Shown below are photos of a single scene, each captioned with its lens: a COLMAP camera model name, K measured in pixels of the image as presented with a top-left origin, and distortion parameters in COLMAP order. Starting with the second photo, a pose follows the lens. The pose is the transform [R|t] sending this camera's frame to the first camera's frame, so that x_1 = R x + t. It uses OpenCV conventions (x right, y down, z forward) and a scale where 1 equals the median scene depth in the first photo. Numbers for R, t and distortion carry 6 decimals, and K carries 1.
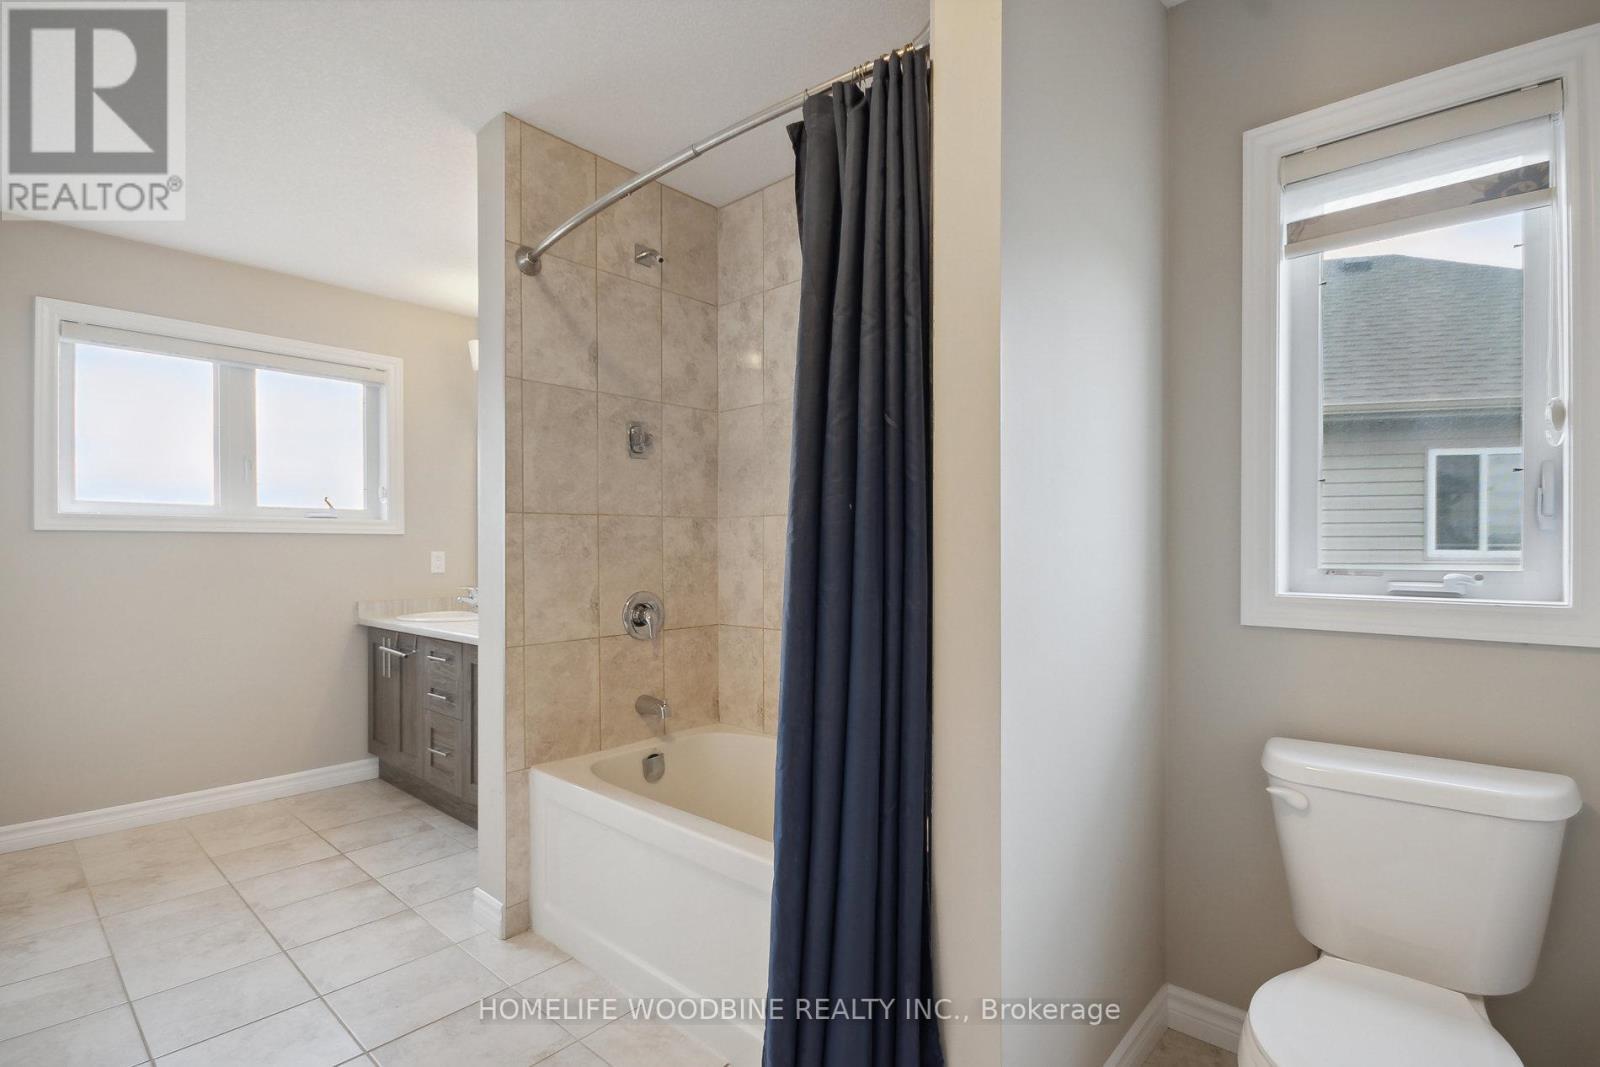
lens RADIAL K [[750.9, 0, 817.3], [0, 750.9, 538.3], [0, 0, 1]] dist [0.001444, 0.000336]
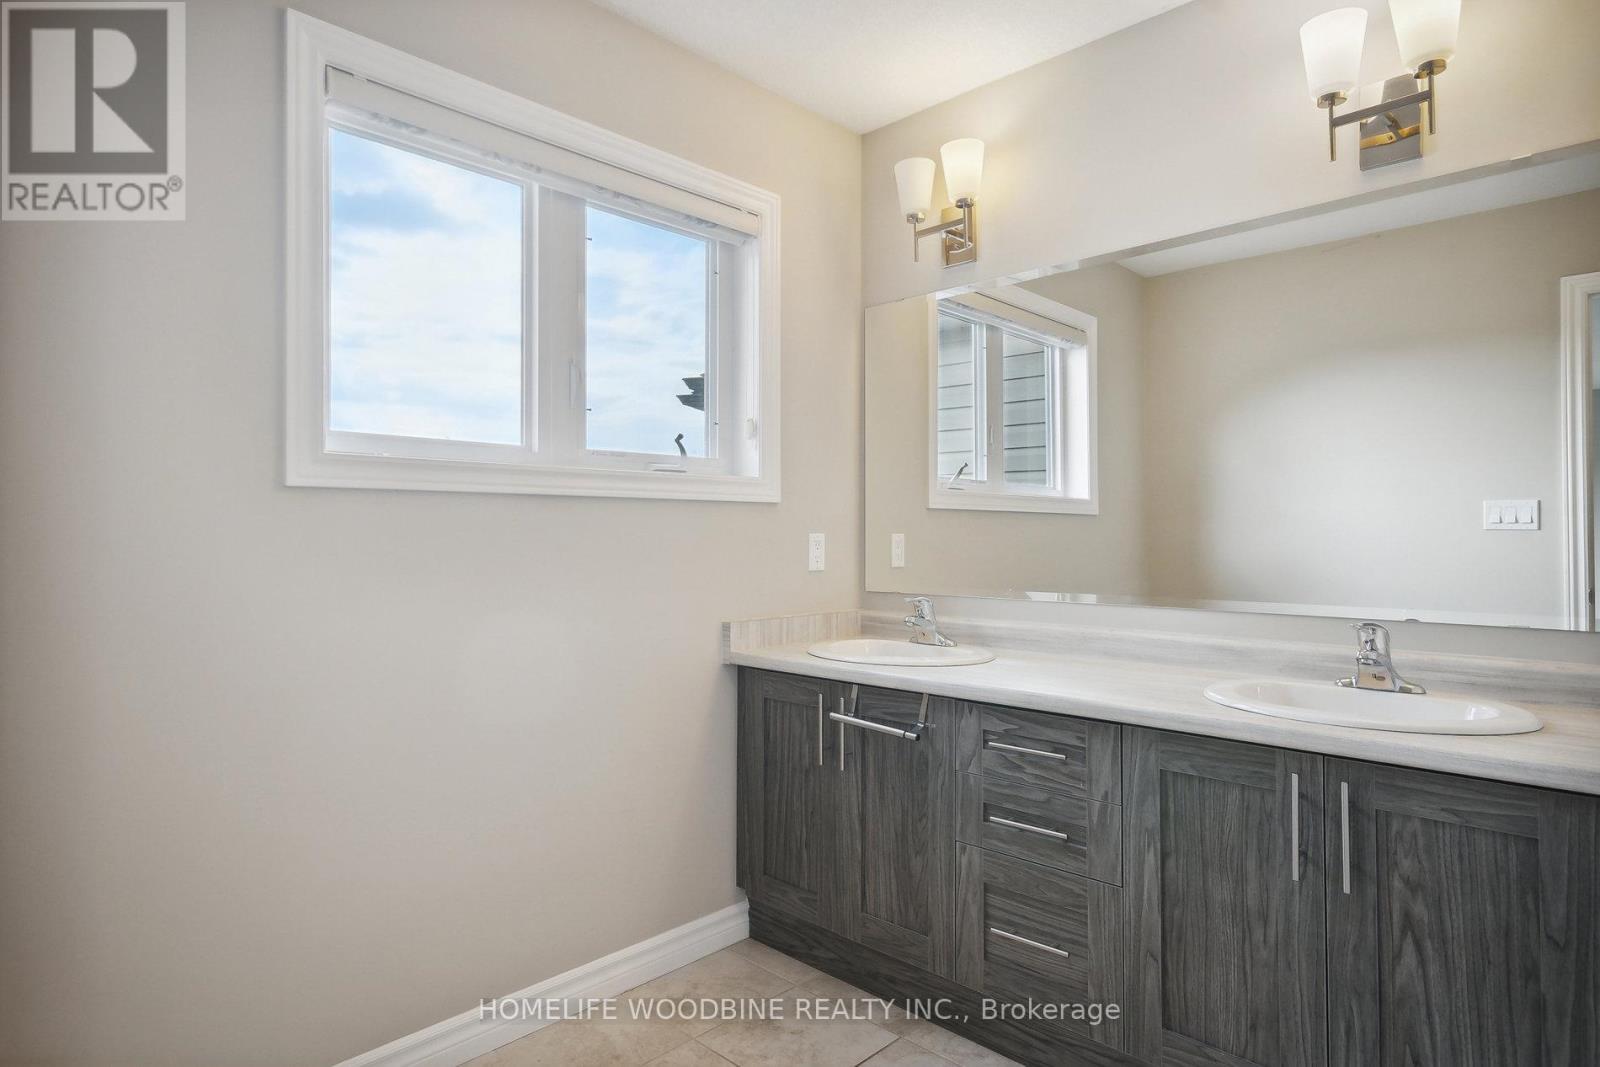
lens RADIAL K [[883.3, 0, 802.2], [0, 883.3, 512.5], [0, 0, 1]] dist [-0.000119, -0.000084]
pose [[0.998611, -0.000561, -0.052690, -0.528337], [0.000041, 0.999951, -0.009866, 0.009075], [0.052693, 0.009851, 0.998562, 0.350077]]
